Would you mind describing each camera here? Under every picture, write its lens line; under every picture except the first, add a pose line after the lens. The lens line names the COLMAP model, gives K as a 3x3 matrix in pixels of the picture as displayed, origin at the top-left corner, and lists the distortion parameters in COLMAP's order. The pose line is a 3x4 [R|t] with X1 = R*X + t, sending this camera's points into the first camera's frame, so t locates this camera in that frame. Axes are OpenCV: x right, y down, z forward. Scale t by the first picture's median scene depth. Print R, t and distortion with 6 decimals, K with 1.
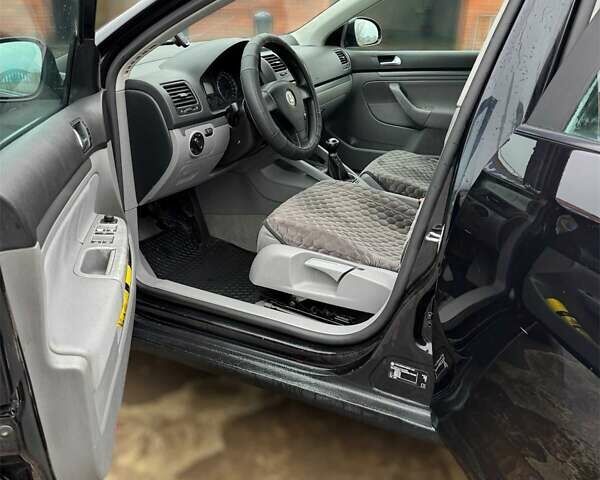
lens RADIAL K [[584.3, 0, 300.0], [0, 584.3, 240.0], [0, 0, 1]] dist [0.178934, -0.332127]
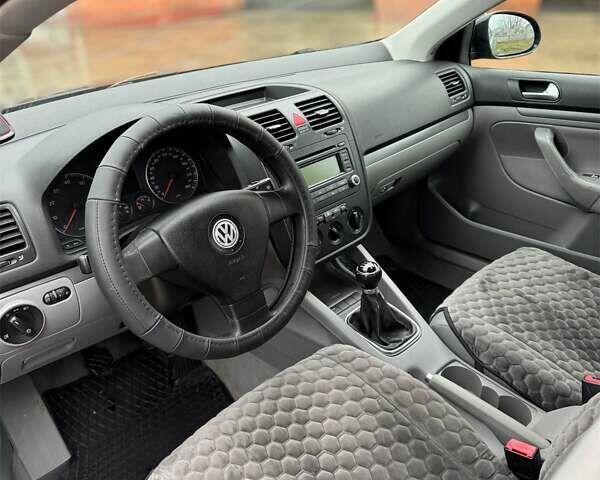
lens RADIAL K [[621.3, 0, 300.0], [0, 621.3, 221.4], [0, 0, 1]] dist [0.180190, -0.412799]
pose [[0.944968, 0.097863, -0.312182, 0.136941], [-0.086528, 0.994994, 0.049992, -0.186570], [0.315512, -0.020229, 0.948706, 0.341276]]
